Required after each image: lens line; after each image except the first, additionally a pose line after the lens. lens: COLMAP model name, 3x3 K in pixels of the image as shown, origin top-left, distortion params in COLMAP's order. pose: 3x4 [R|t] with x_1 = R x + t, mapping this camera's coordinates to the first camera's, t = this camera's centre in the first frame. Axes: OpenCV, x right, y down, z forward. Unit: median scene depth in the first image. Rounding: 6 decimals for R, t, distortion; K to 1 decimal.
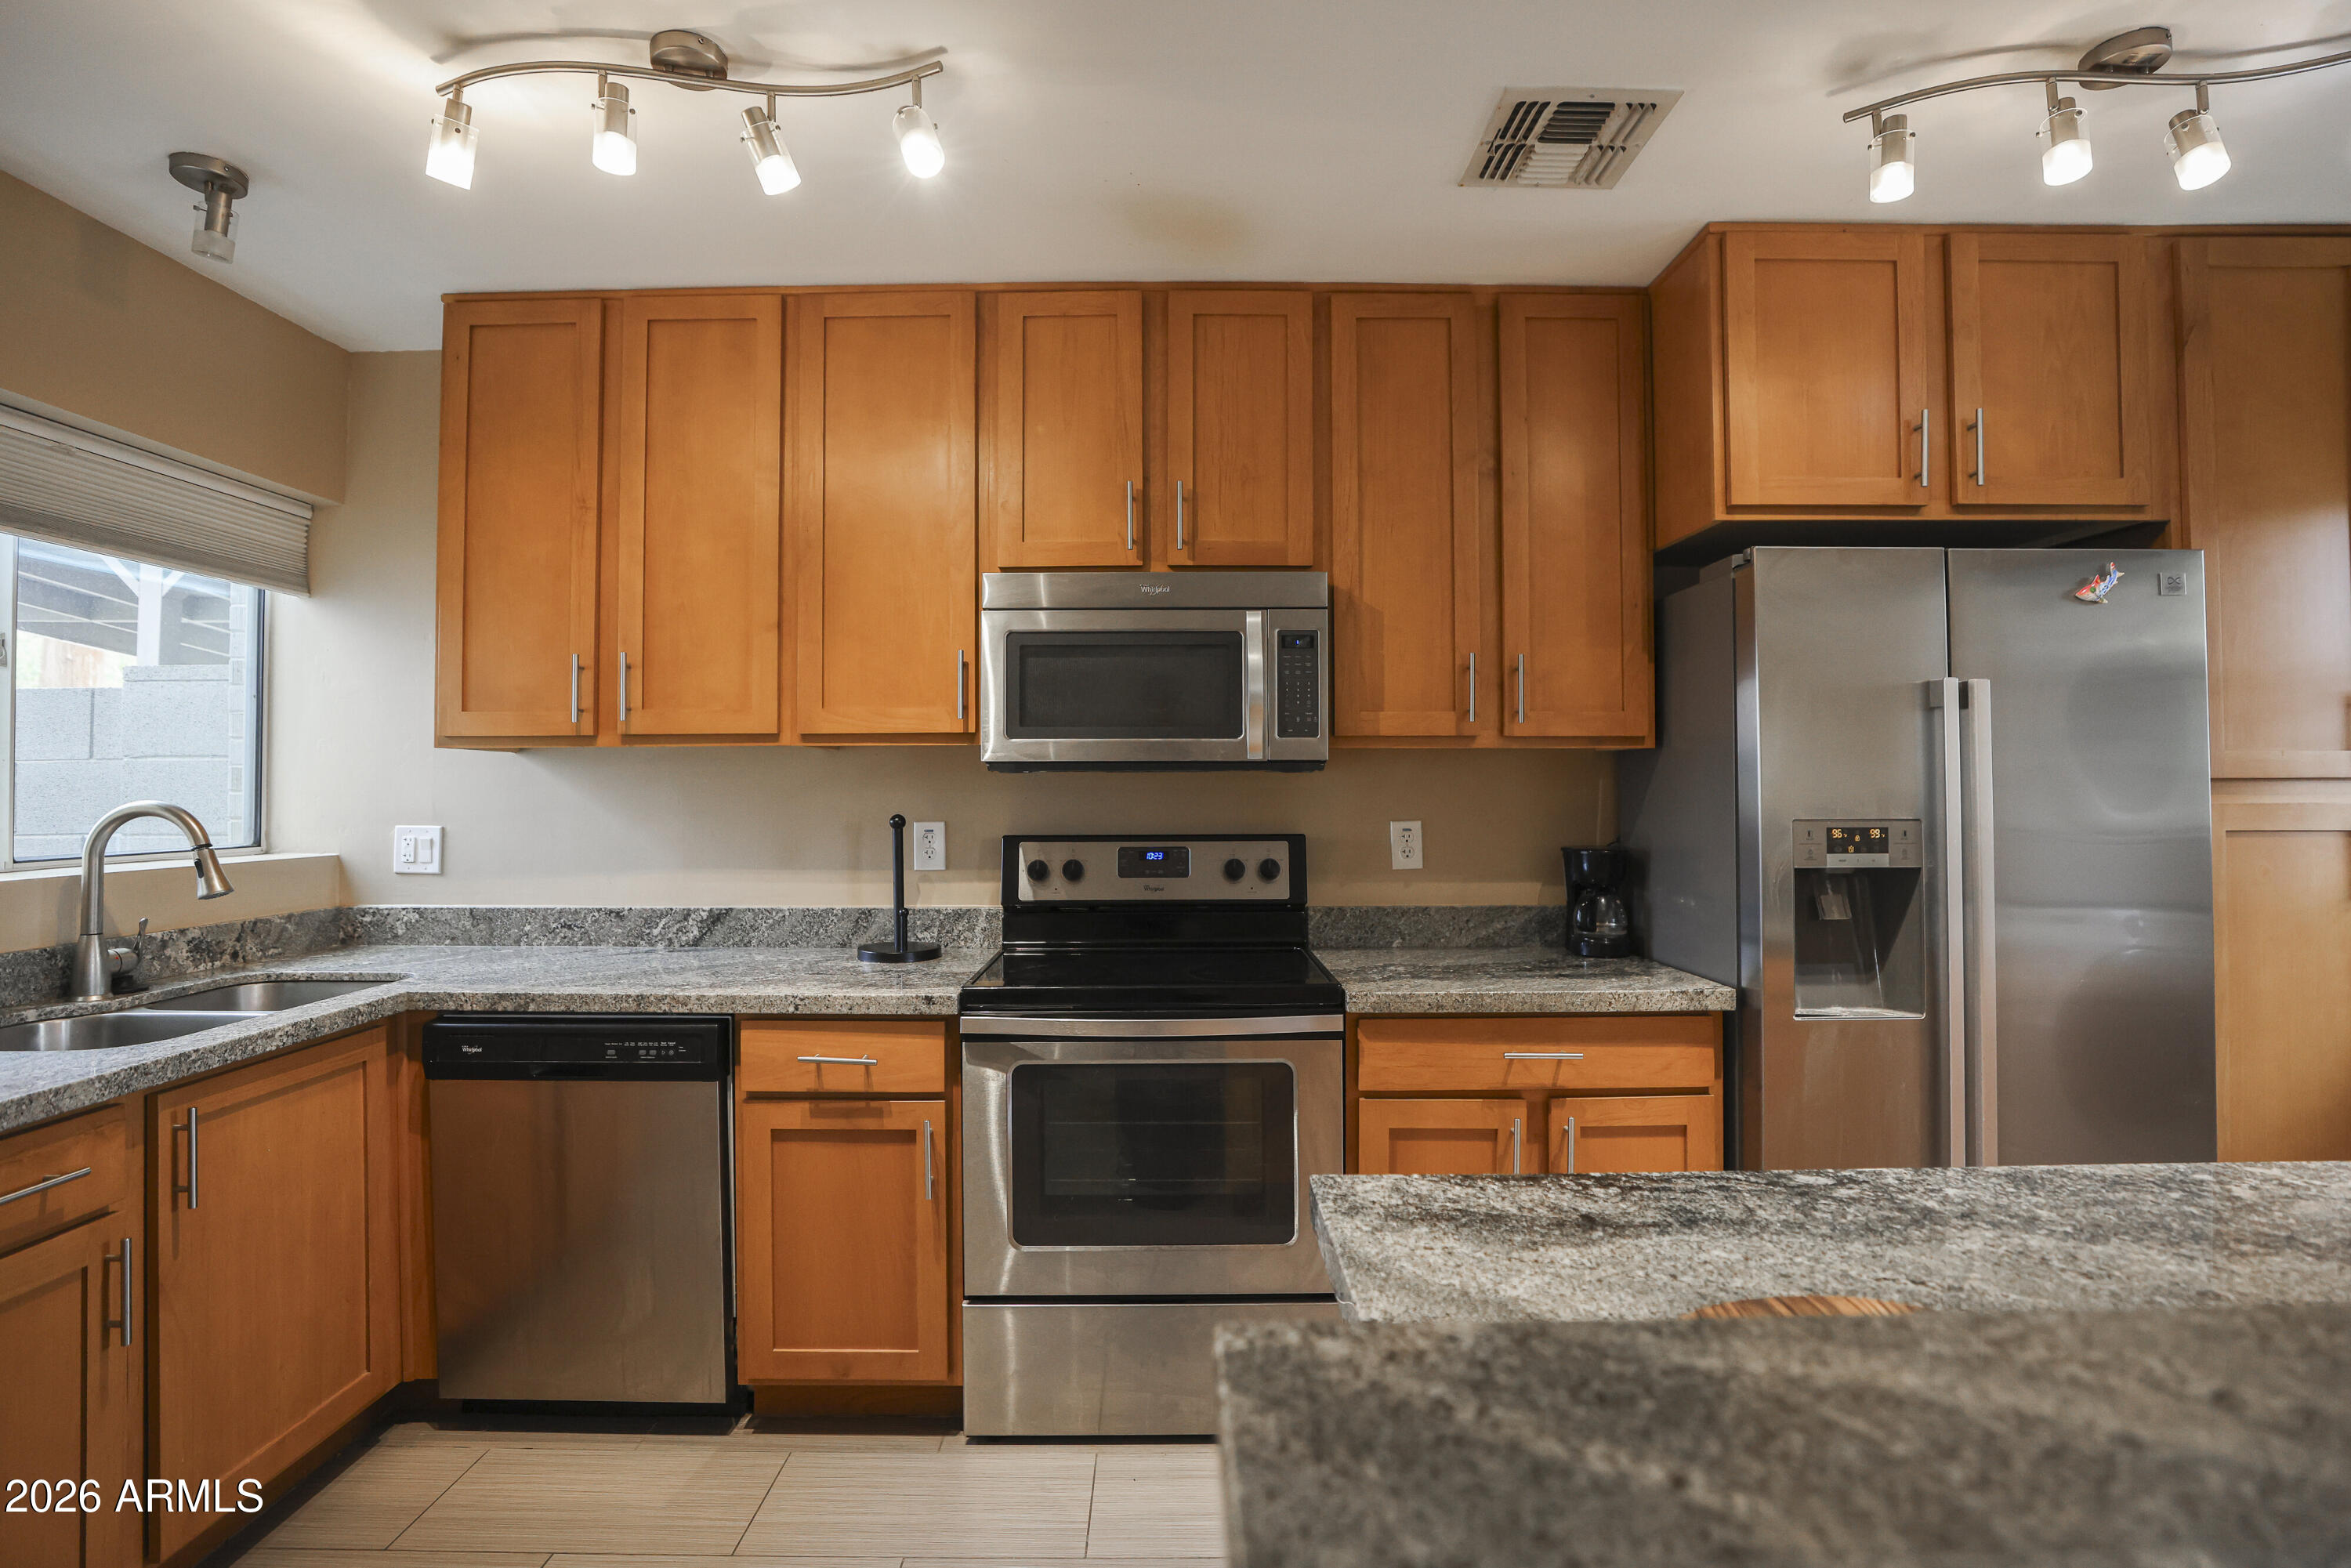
lens RADIAL K [[1109.0, 0, 1162.7], [0, 1109.0, 759.0], [0, 0, 1]] dist [-0.045398, 0.013921]
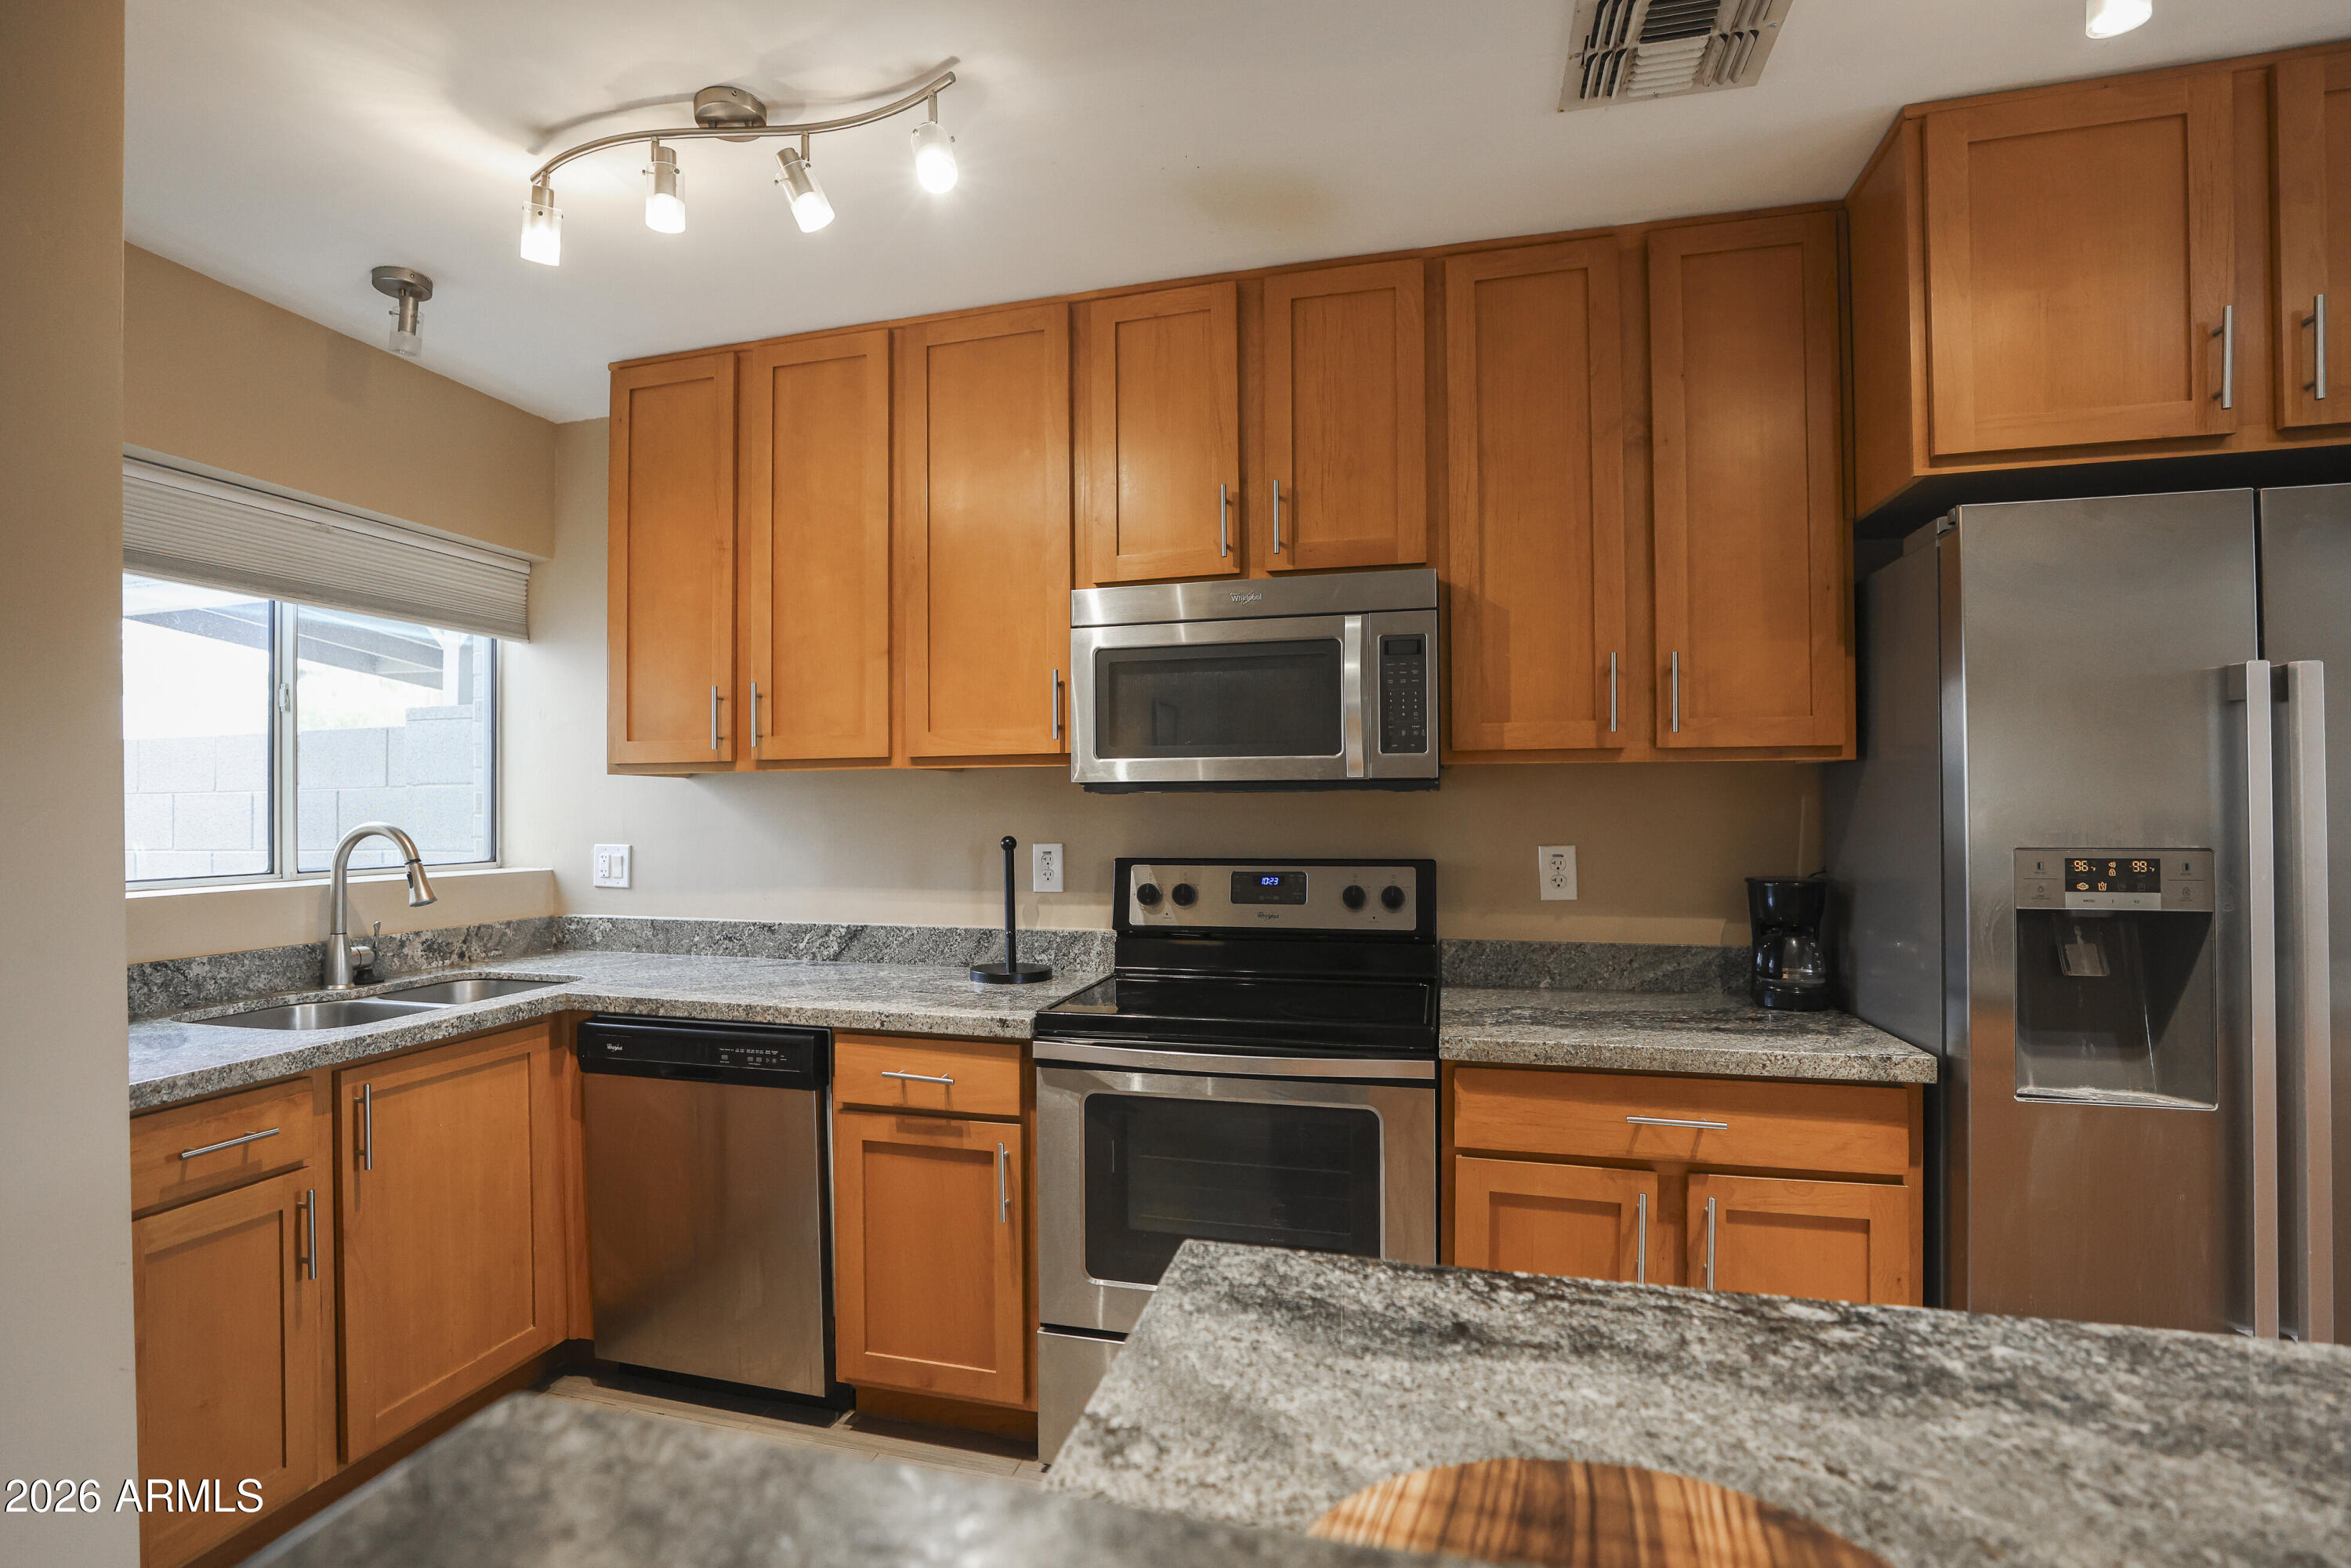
lens RADIAL K [[1130.8, 0, 1114.9], [0, 1130.8, 792.9], [0, 0, 1]] dist [-0.045985, 0.013579]
pose [[0.961233, -0.005937, -0.275674, 0.157073], [0.009300, 0.999897, 0.010892, 0.001014], [0.275581, -0.013034, 0.961189, 0.050377]]
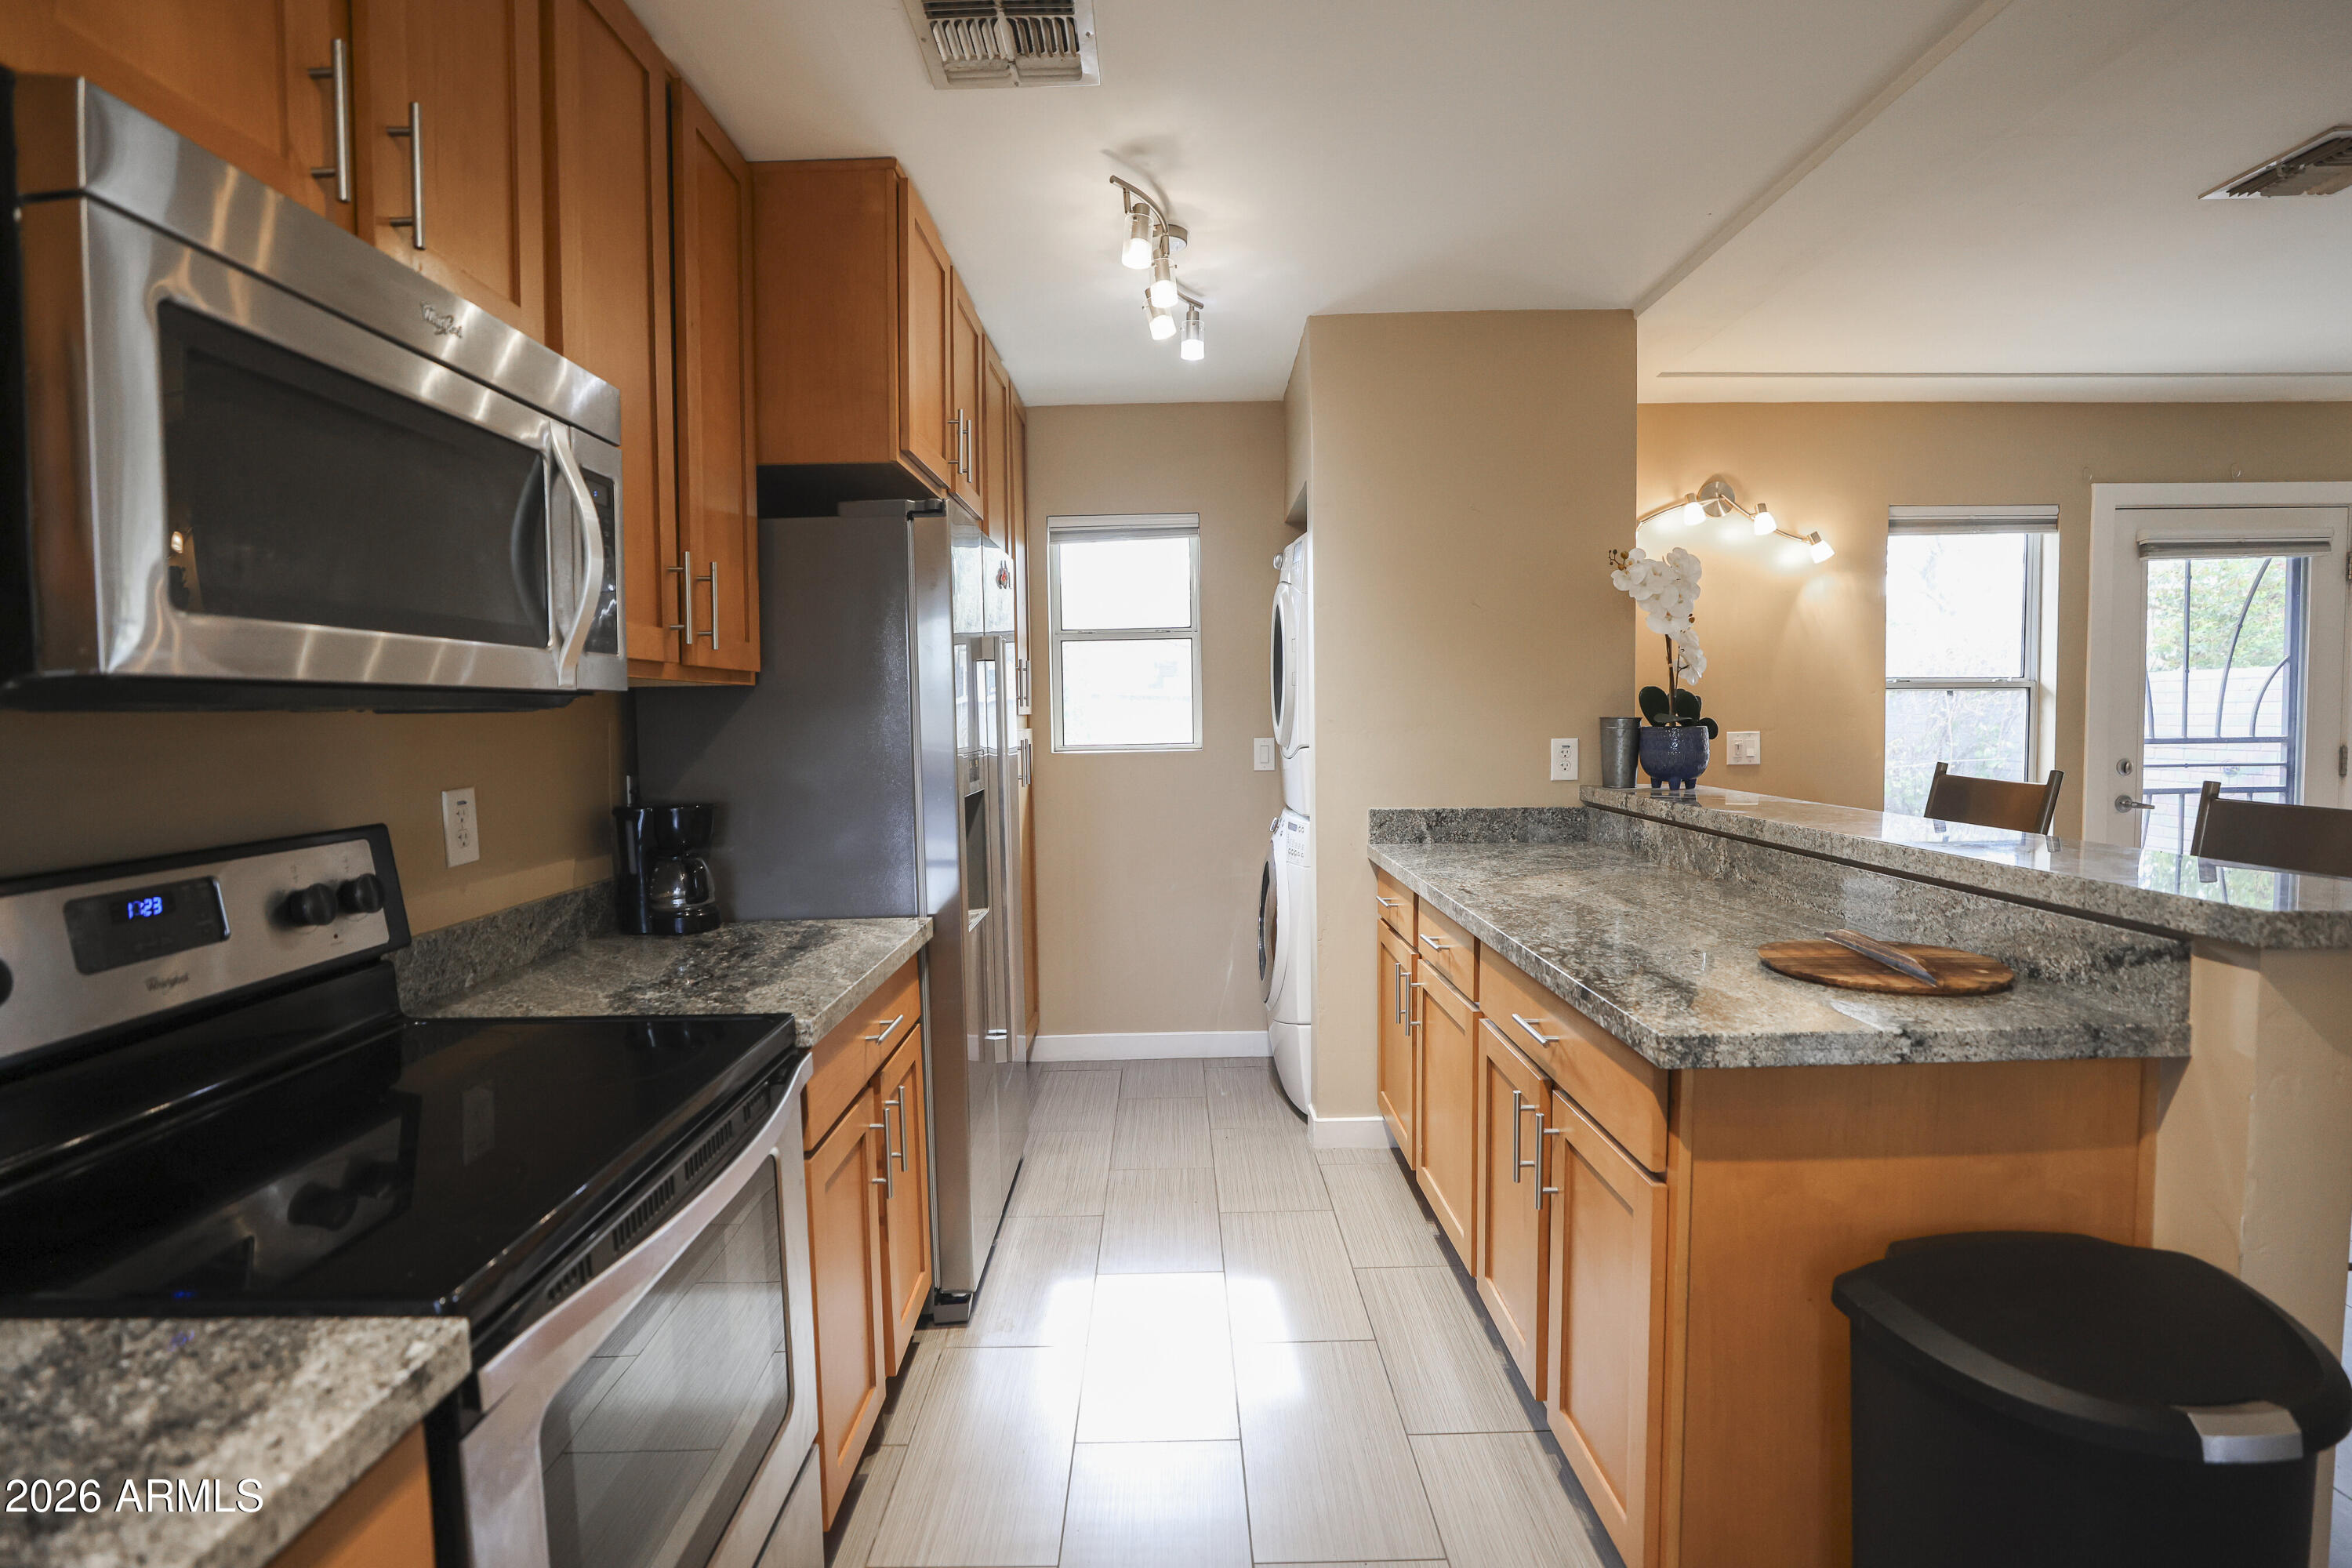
lens RADIAL K [[1109.5, 0, 1163.2], [0, 1109.5, 758.9], [0, 0, 1]] dist [-0.045398, 0.013921]
pose [[-0.006098, -0.040333, 0.999168, -0.506491], [-0.005384, 0.999173, 0.040300, 0.013545], [-0.999967, -0.005134, -0.006310, 0.732024]]
